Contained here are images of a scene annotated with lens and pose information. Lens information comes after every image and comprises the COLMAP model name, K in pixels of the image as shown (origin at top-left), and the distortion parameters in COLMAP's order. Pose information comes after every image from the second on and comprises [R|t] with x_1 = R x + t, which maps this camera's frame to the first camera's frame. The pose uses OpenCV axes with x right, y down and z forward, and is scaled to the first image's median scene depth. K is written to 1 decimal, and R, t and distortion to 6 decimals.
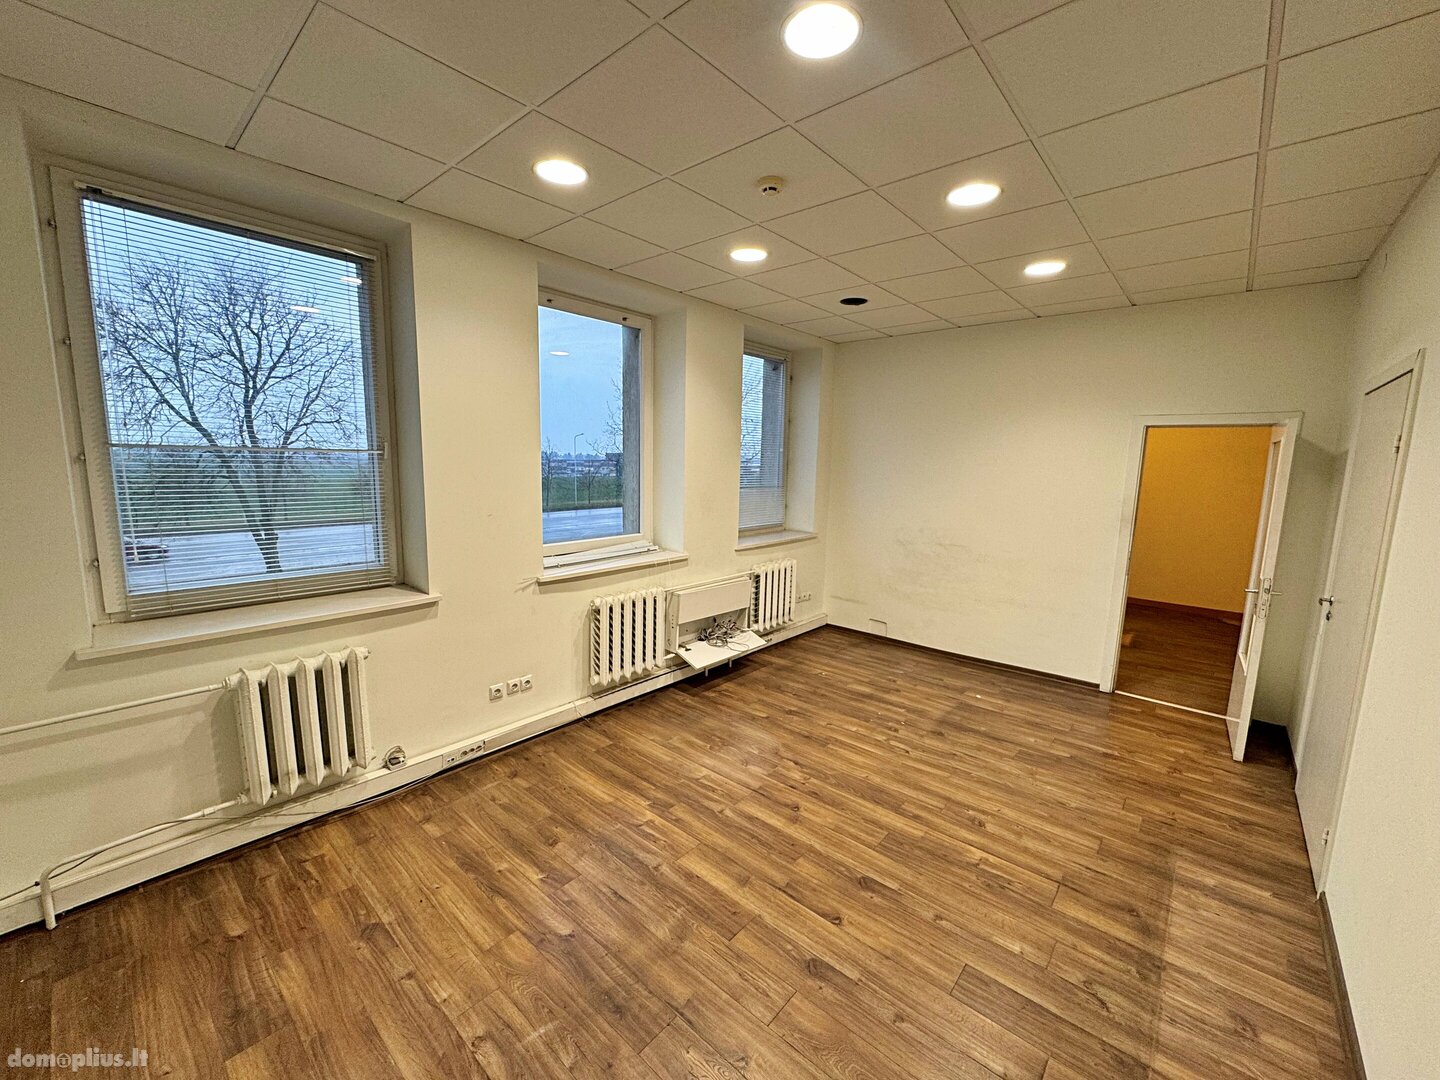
lens RADIAL K [[572.2, 0, 715.4], [0, 572.2, 538.7], [0, 0, 1]] dist [-0.003432, -0.000619]
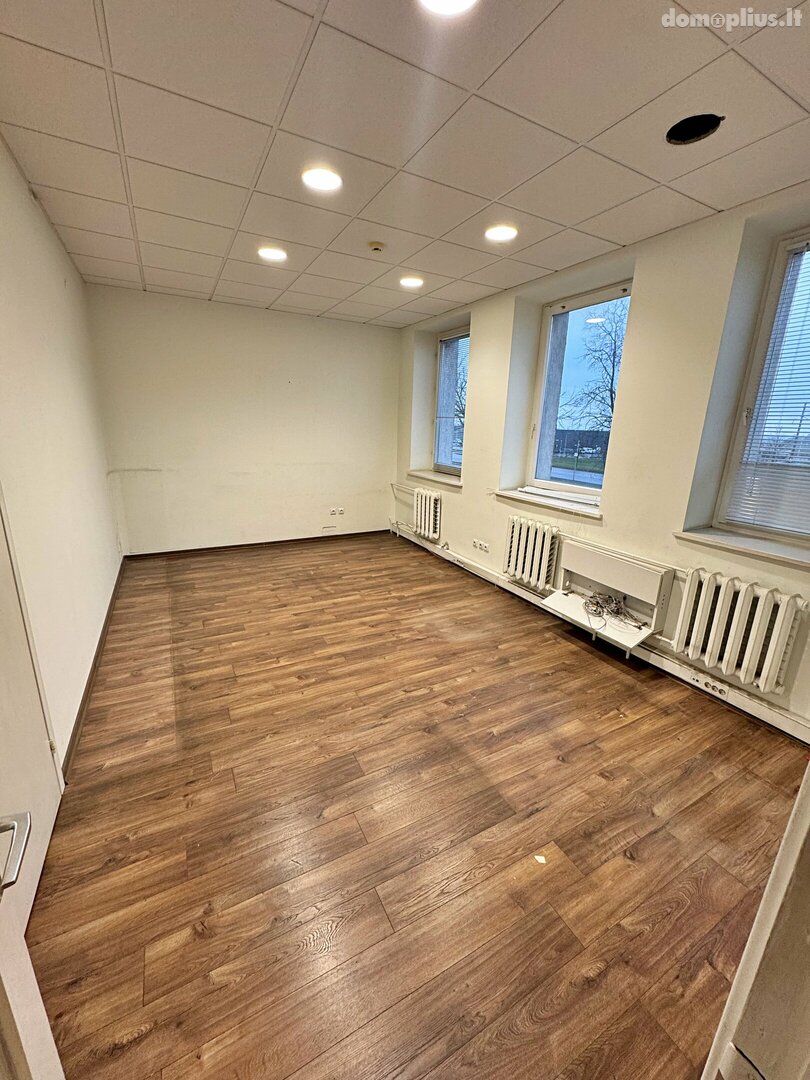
lens RADIAL K [[429.1, 0, 420.9], [0, 429.1, 542.2], [0, 0, 1]] dist [-0.003432, -0.000619]
pose [[-0.313842, 0.222364, -0.923070, 1.216704], [-0.169865, 0.943355, 0.285004, -0.145924], [0.934157, 0.246244, -0.258292, 1.415385]]
